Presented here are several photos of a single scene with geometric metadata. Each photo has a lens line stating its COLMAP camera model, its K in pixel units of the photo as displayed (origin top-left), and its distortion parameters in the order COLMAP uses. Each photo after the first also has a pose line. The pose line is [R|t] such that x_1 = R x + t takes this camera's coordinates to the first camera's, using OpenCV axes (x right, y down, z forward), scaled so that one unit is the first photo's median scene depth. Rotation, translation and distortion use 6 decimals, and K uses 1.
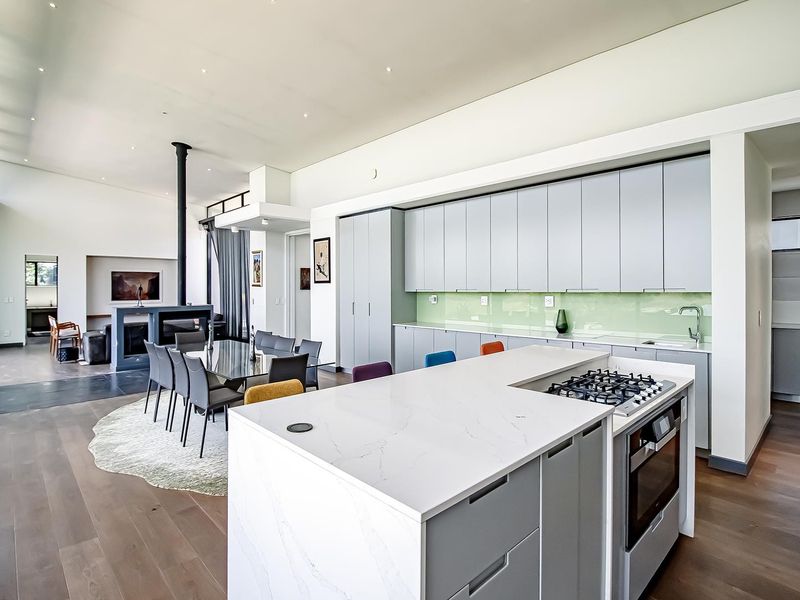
lens RADIAL K [[419.6, 0, 403.6], [0, 419.6, 293.8], [0, 0, 1]] dist [-0.010663, -0.002542]
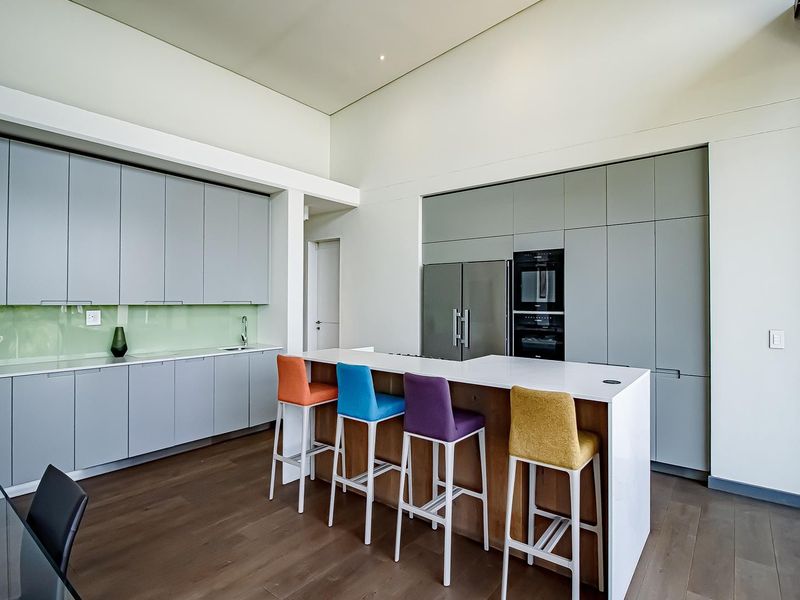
lens RADIAL K [[419.6, 0, 404.7], [0, 419.6, 299.0], [0, 0, 1]] dist [-0.010663, -0.002542]
pose [[-0.135078, 0.007010, 0.990810, -0.419379], [0.011905, 0.999914, -0.005451, -0.004335], [-0.990764, 0.011060, -0.135149, 0.480360]]
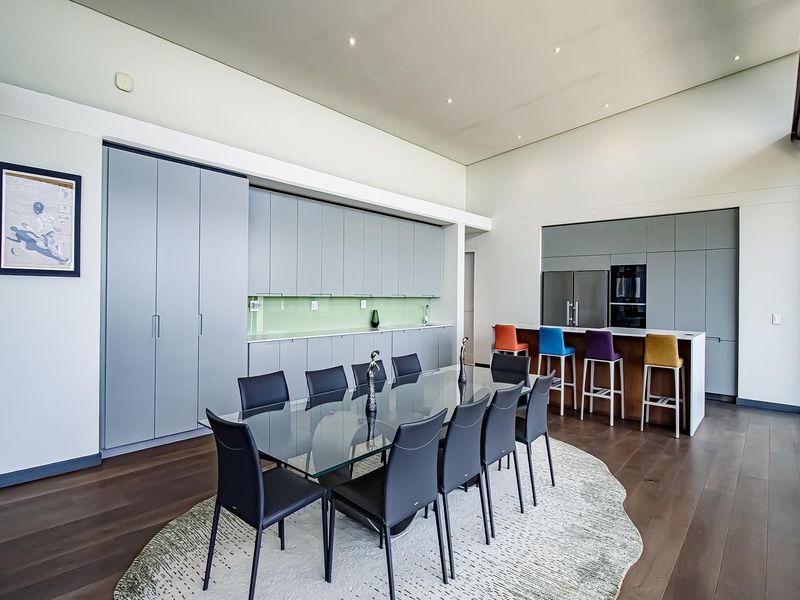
lens RADIAL K [[419.6, 0, 396.8], [0, 419.6, 300.5], [0, 0, 1]] dist [-0.010663, -0.002542]
pose [[-0.077309, -0.005921, 0.996990, -0.837446], [0.003965, 0.999973, 0.006246, -0.000990], [-0.996999, 0.004436, -0.077284, 0.880203]]
